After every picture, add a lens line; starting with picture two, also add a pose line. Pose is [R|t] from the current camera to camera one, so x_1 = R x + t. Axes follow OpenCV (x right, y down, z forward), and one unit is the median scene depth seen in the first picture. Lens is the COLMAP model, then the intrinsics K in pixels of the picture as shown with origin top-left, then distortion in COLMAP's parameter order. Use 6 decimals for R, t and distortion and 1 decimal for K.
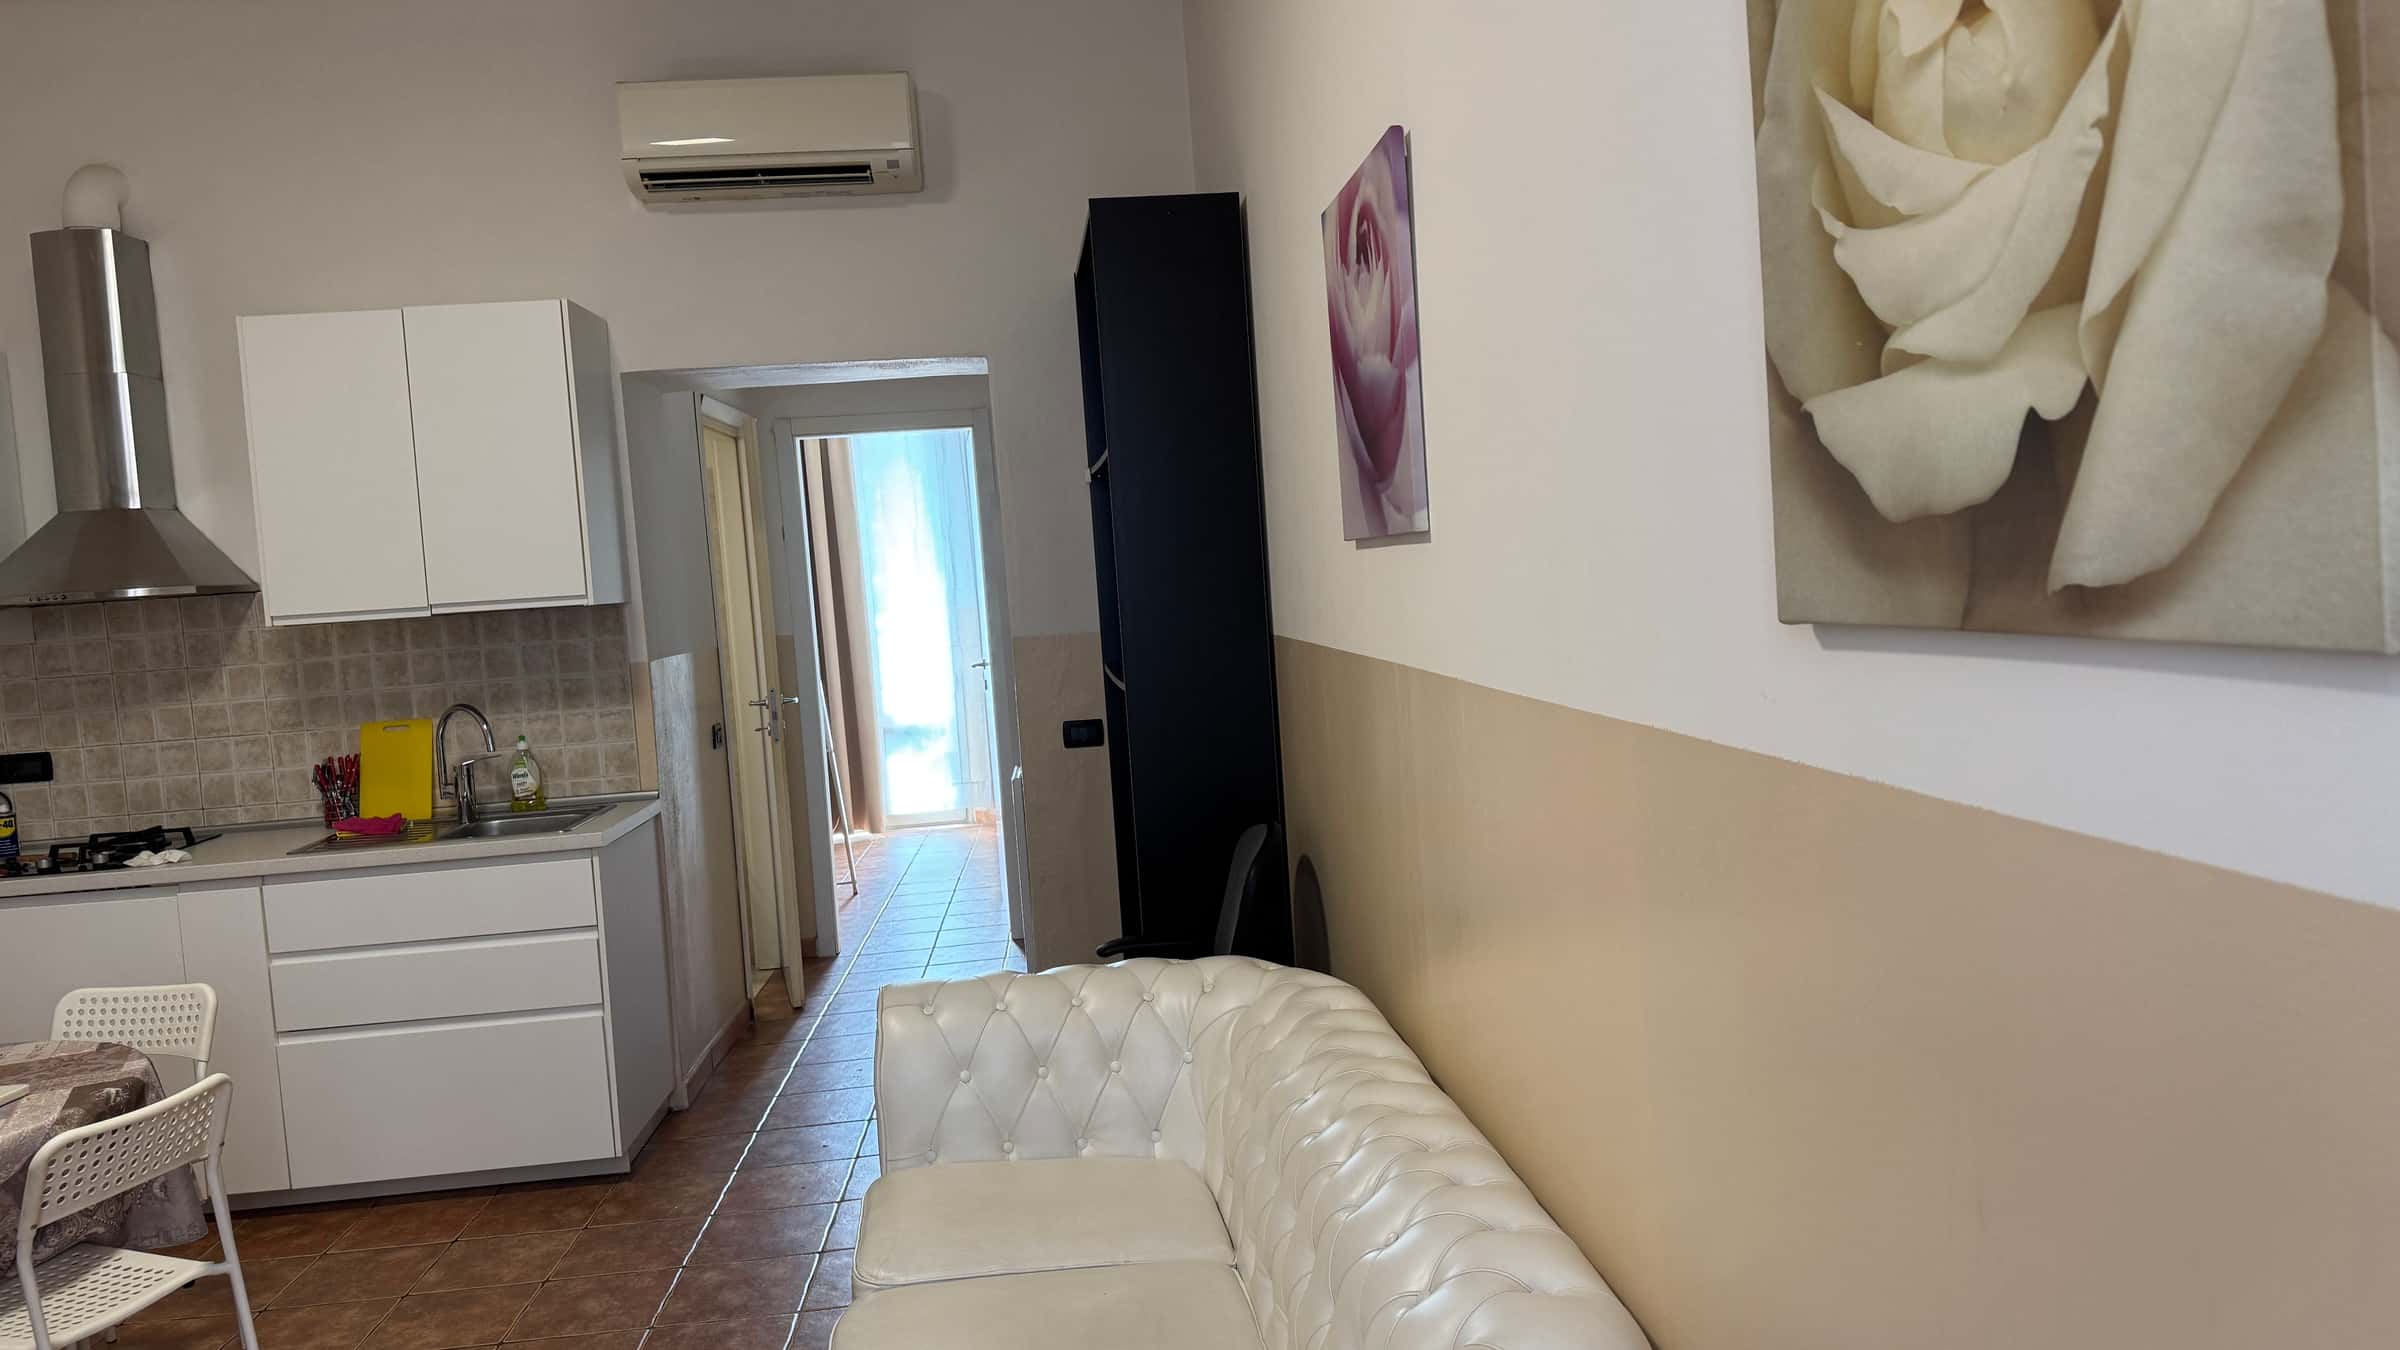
lens RADIAL K [[1679.1, 0, 1200.0], [0, 1679.1, 675.0], [0, 0, 1]] dist [0.078392, -0.107415]
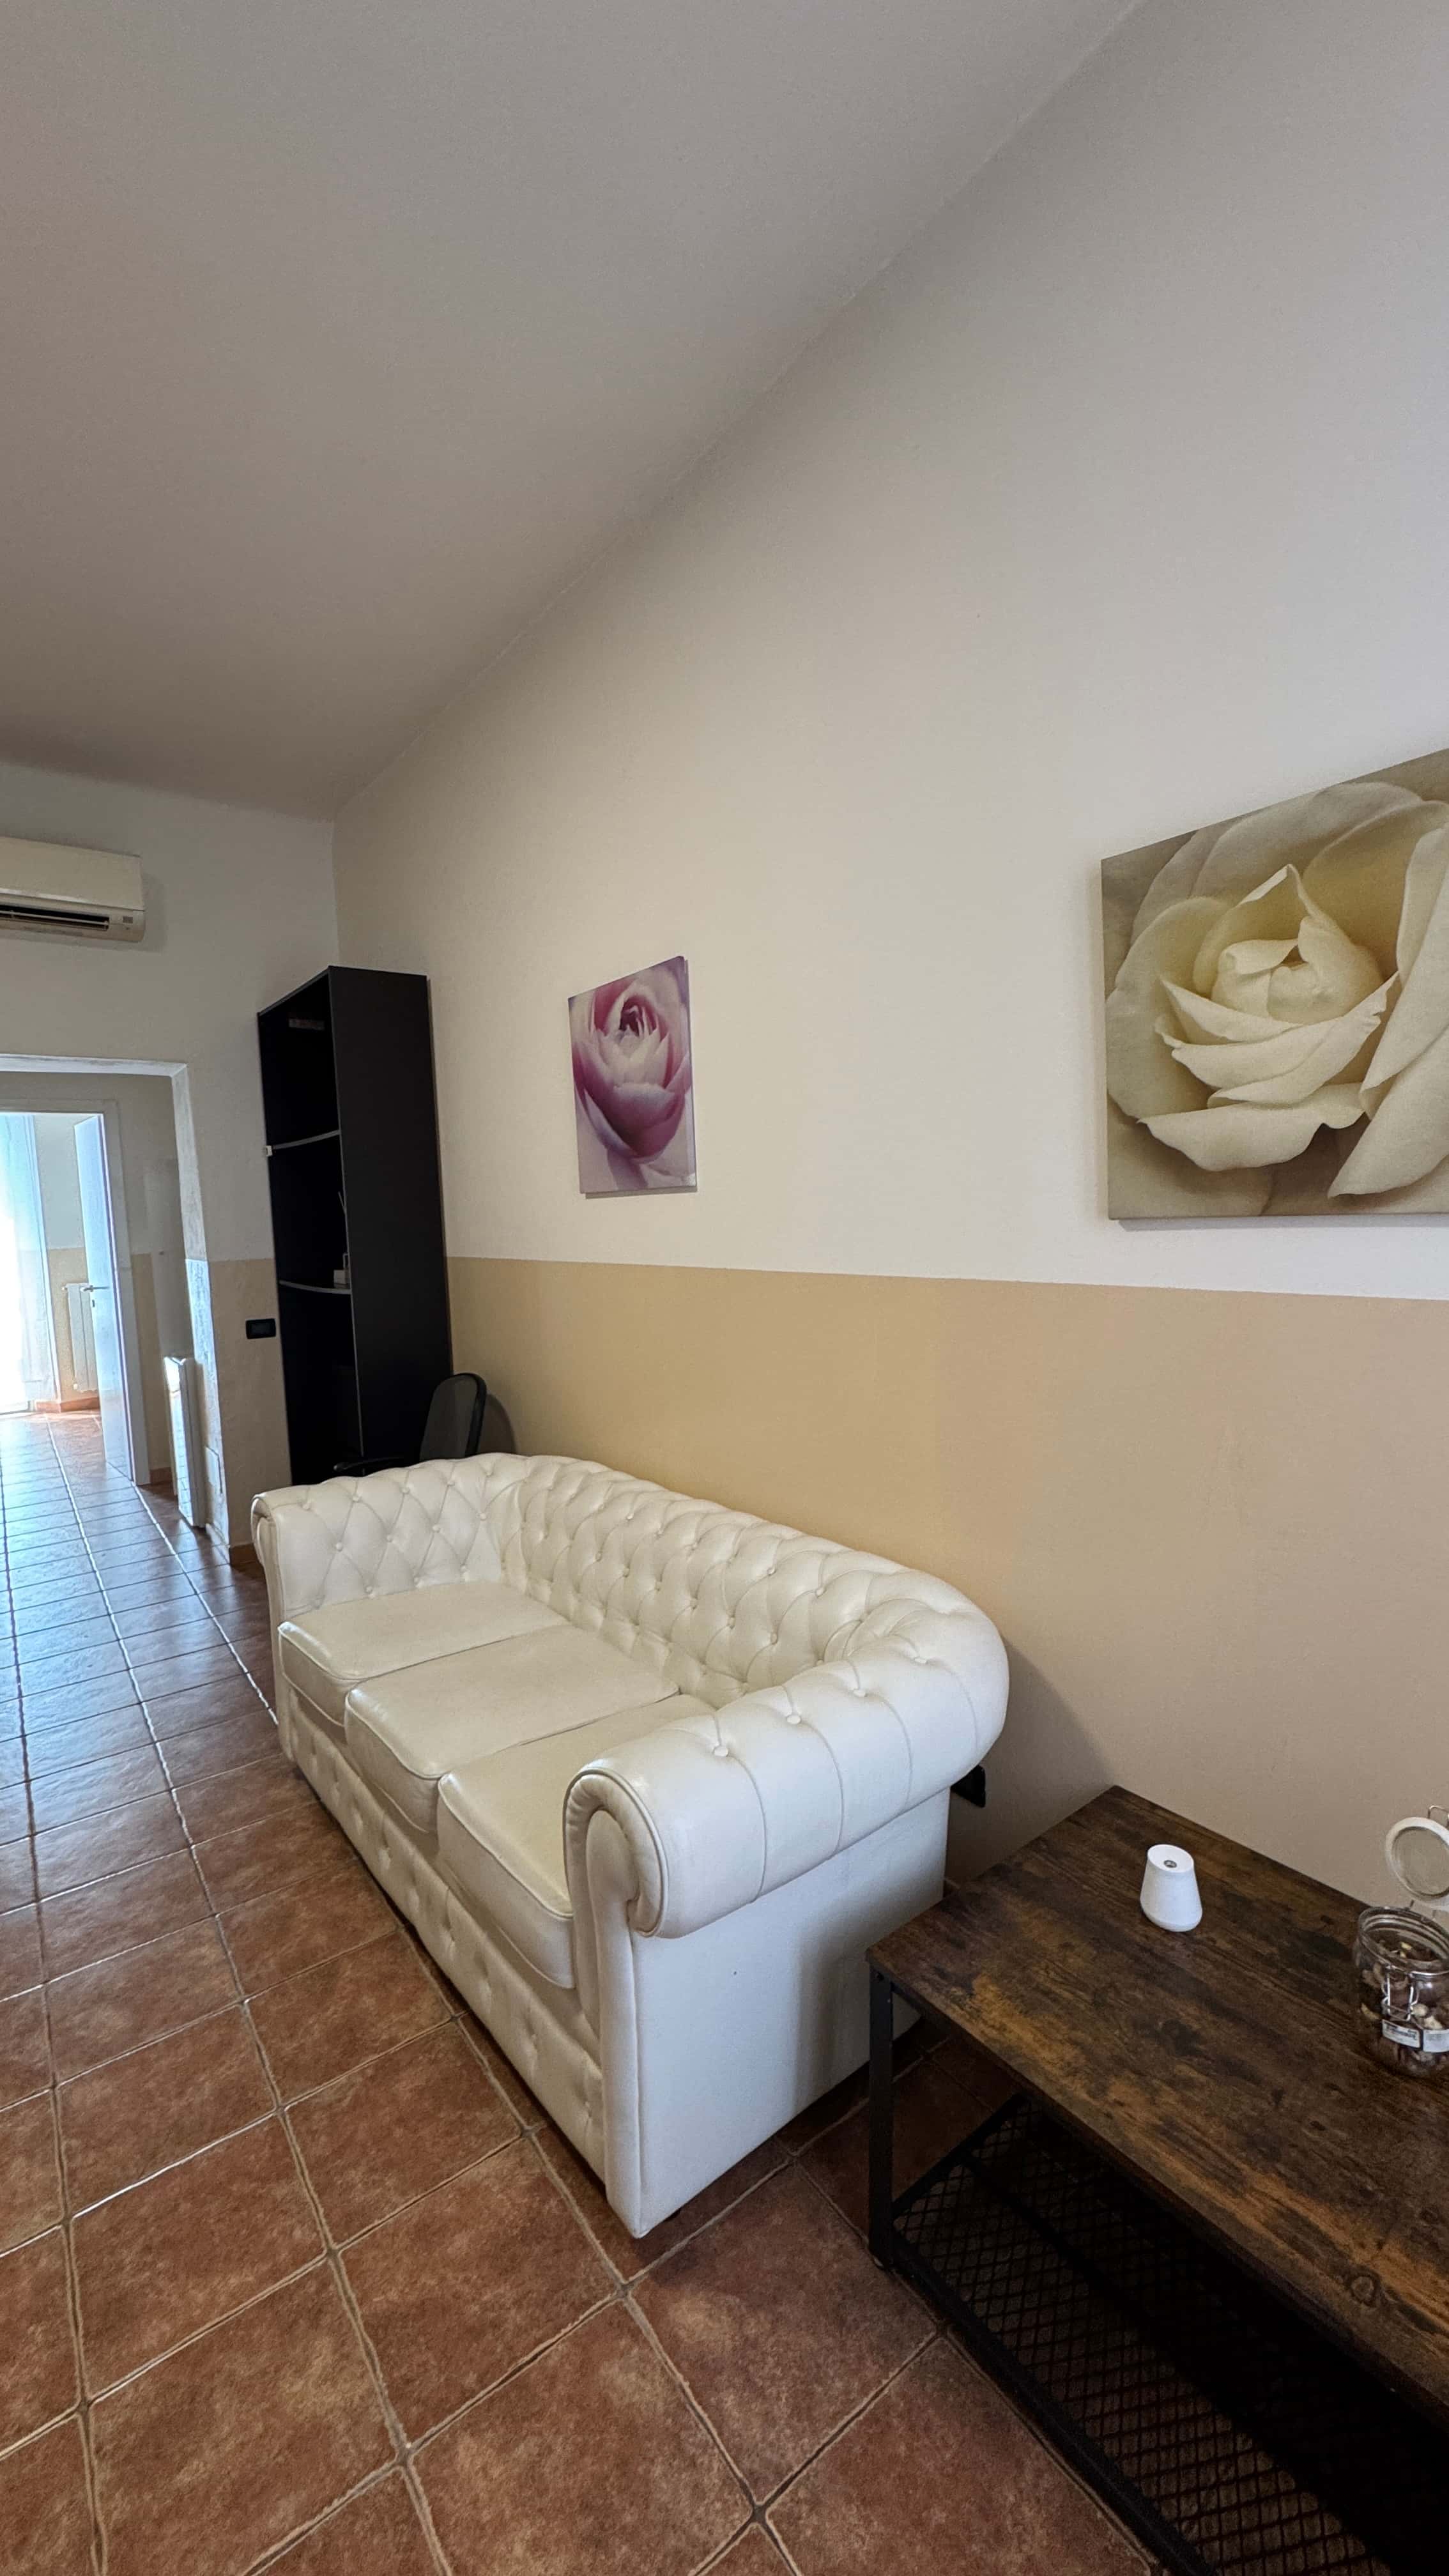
lens RADIAL K [[1026.4, 0, 721.8], [0, 1026.4, 1286.5], [0, 0, 1]] dist [-0.002971, 0.000611]
pose [[0.854720, -0.008296, 0.519023, -0.210149], [0.016430, 0.999804, -0.011076, 0.016790], [-0.518830, 0.017994, 0.854688, 0.035607]]
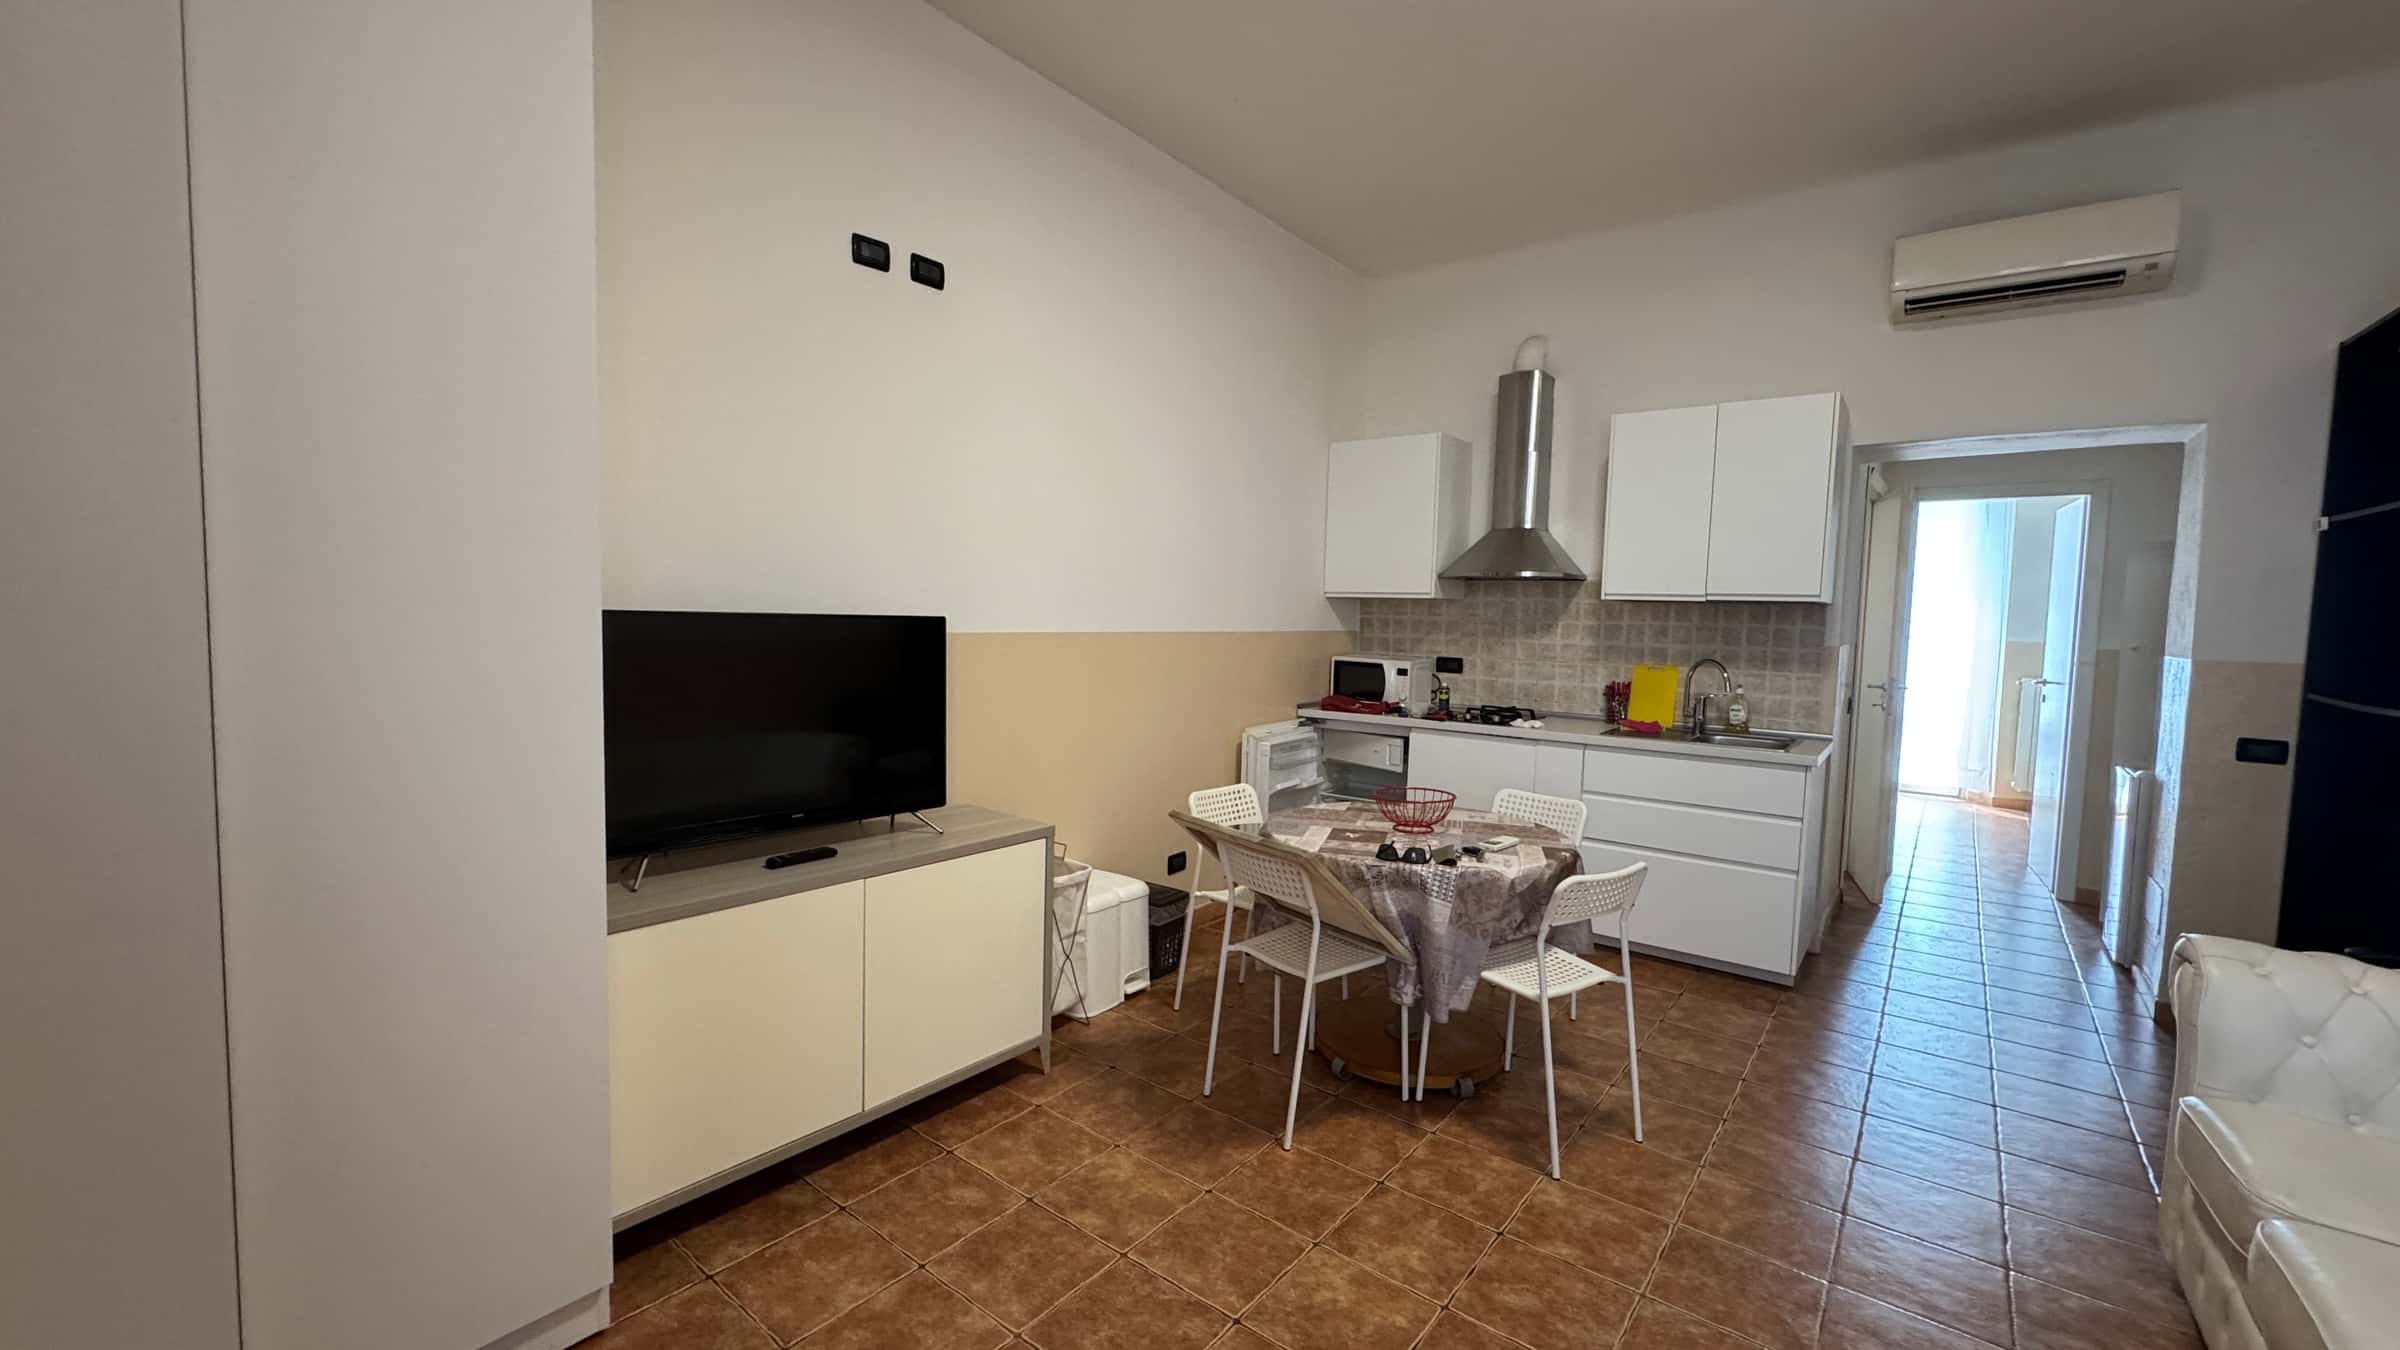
lens RADIAL K [[956.3, 0, 1198.1], [0, 956.3, 675.9], [0, 0, 1]] dist [-0.002971, 0.000611]
pose [[0.726917, 0.132658, -0.673791, -0.184318], [-0.120080, 0.990602, 0.065485, 0.032054], [0.676146, 0.033307, 0.736015, 0.031194]]
